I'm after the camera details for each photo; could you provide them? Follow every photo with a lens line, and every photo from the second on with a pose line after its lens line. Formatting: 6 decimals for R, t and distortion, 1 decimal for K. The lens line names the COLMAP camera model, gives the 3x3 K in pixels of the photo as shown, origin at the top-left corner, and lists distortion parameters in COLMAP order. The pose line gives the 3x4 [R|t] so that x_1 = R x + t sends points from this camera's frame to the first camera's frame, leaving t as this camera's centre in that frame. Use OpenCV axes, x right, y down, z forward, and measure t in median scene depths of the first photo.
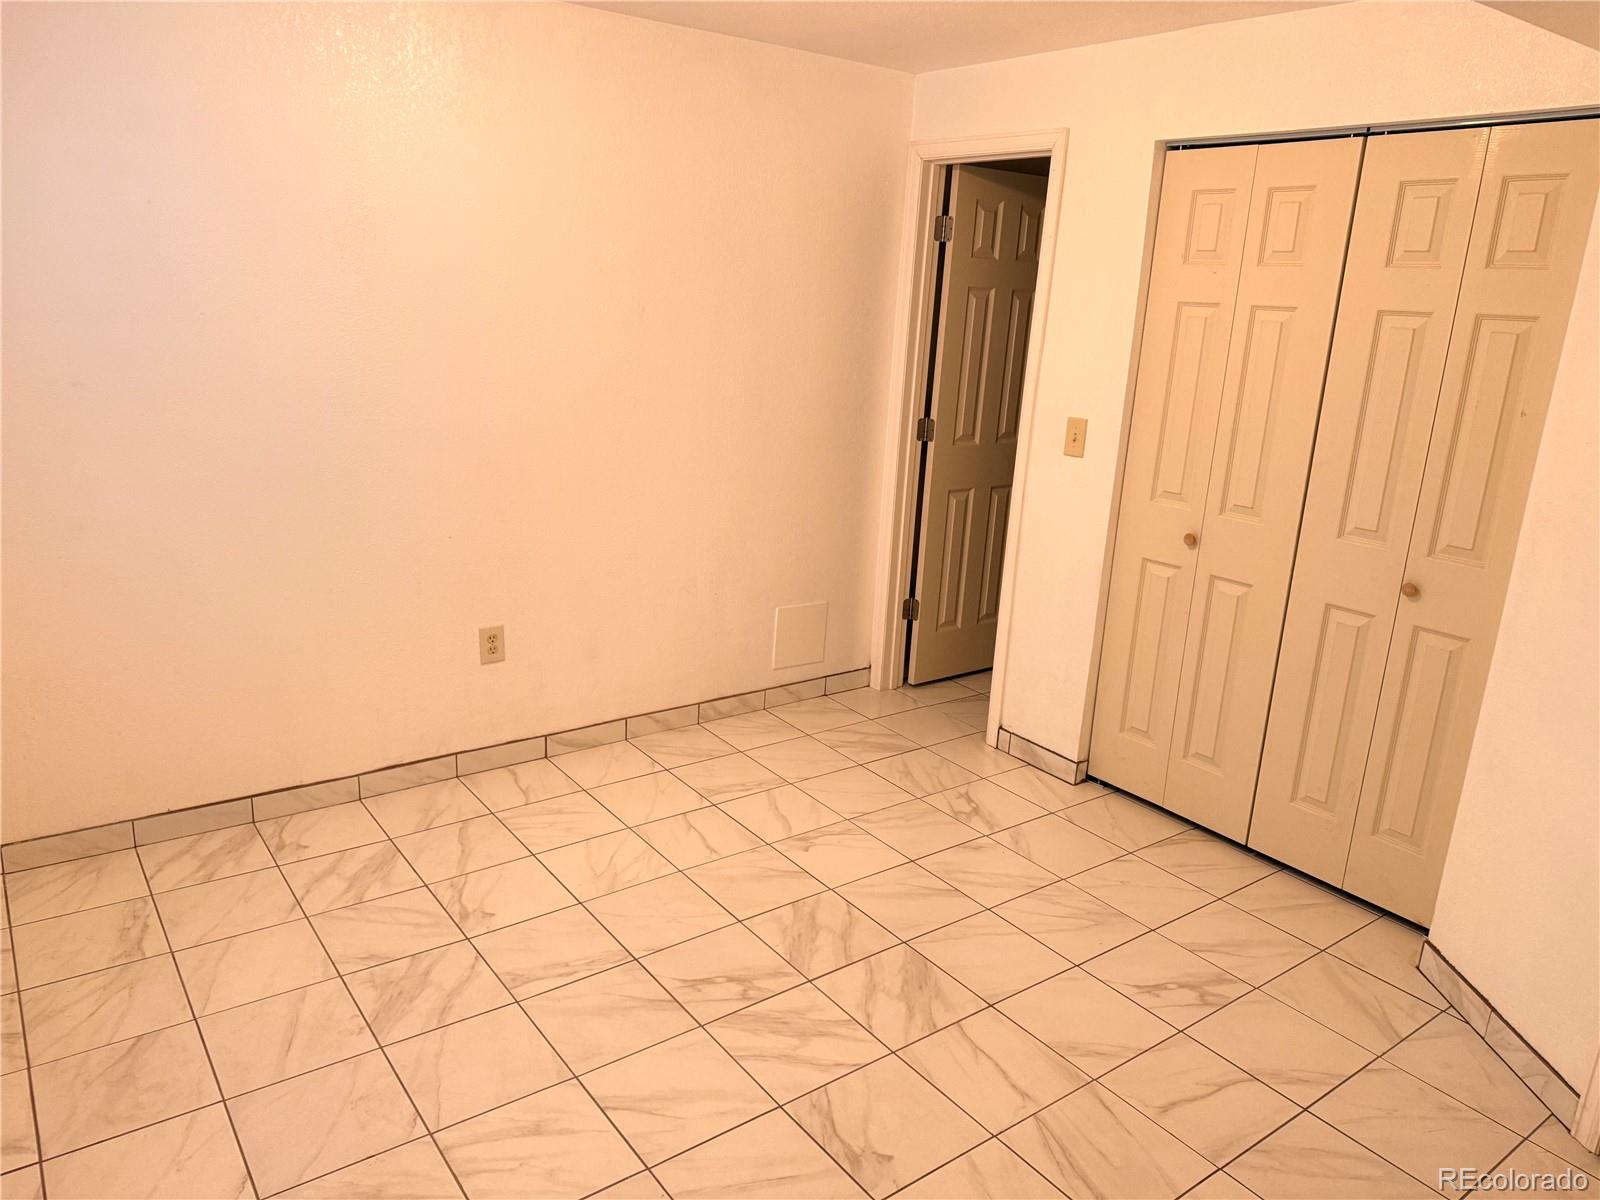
lens RADIAL K [[1124.5, 0, 800.0], [0, 1124.5, 600.0], [0, 0, 1]] dist [0.192070, -0.256256]
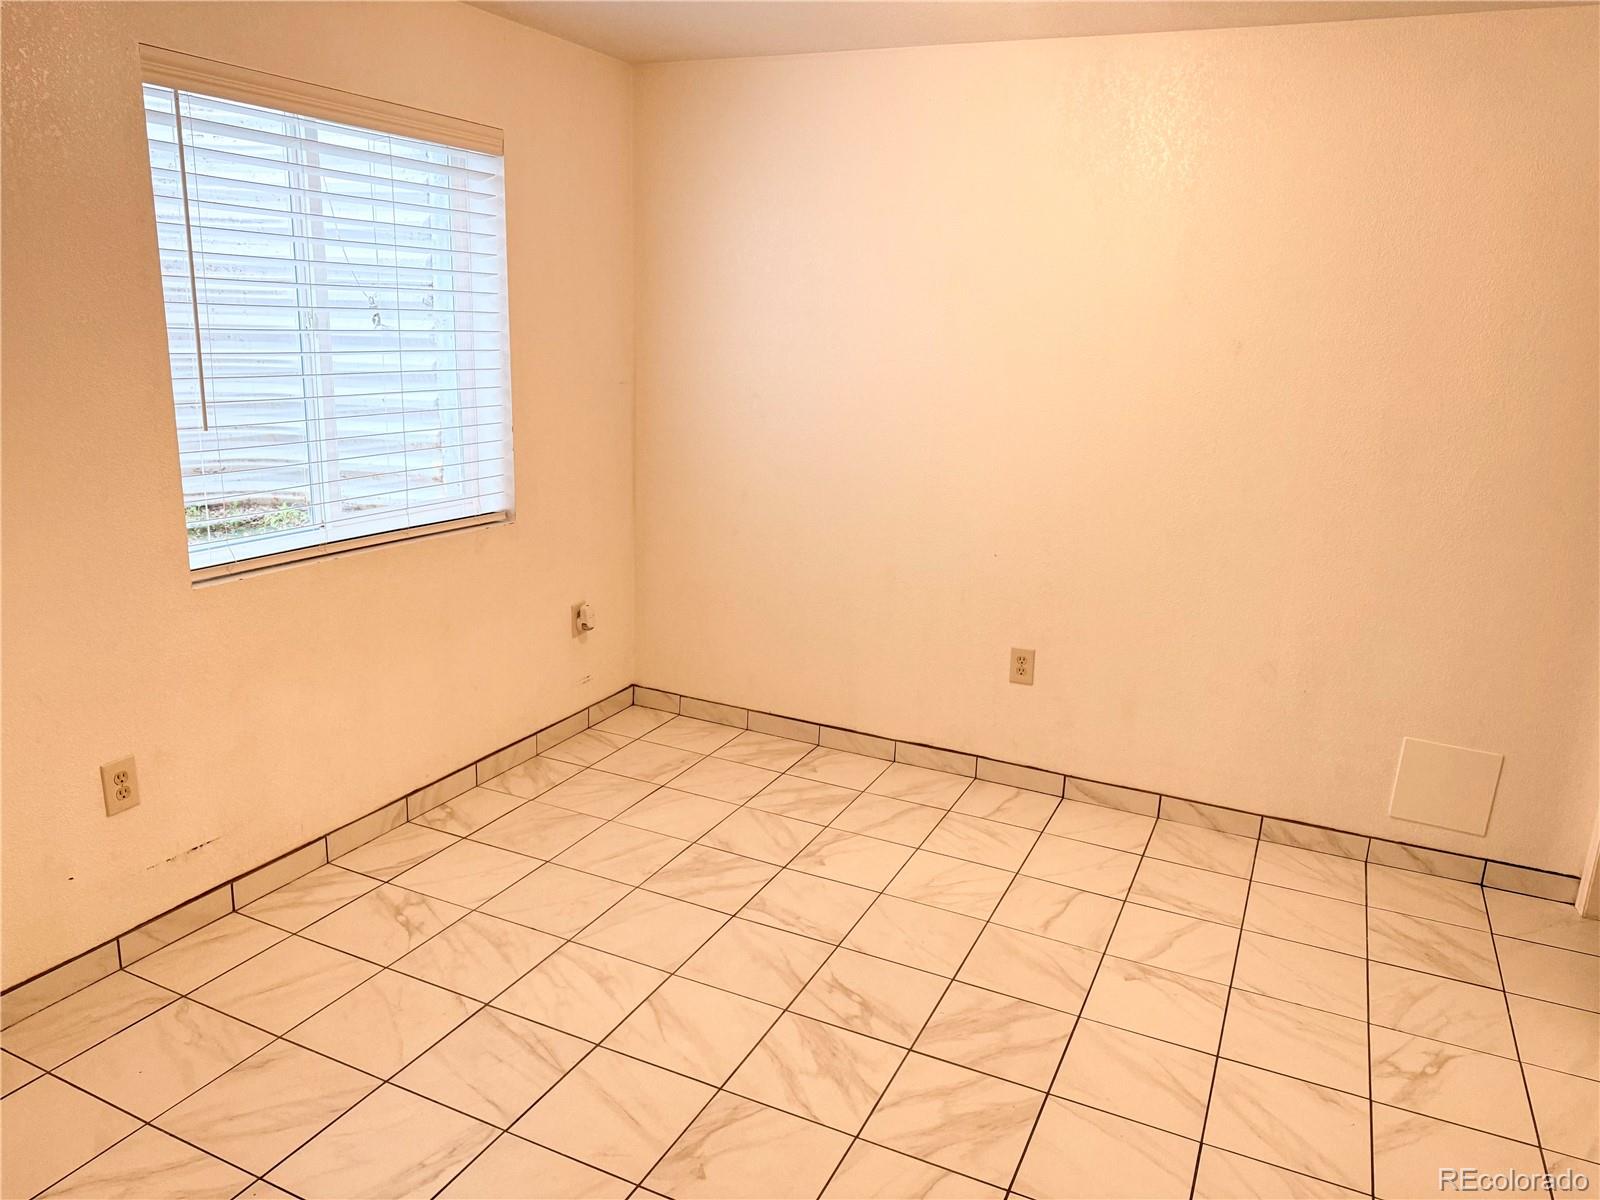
lens RADIAL K [[1124.5, 0, 800.0], [0, 1124.5, 600.0], [0, 0, 1]] dist [0.192070, -0.256256]
pose [[0.482822, 0.186845, -0.855553, 0.588939], [-0.248854, 0.965970, 0.070522, -0.048261], [0.839616, 0.178858, 0.512889, 0.337338]]
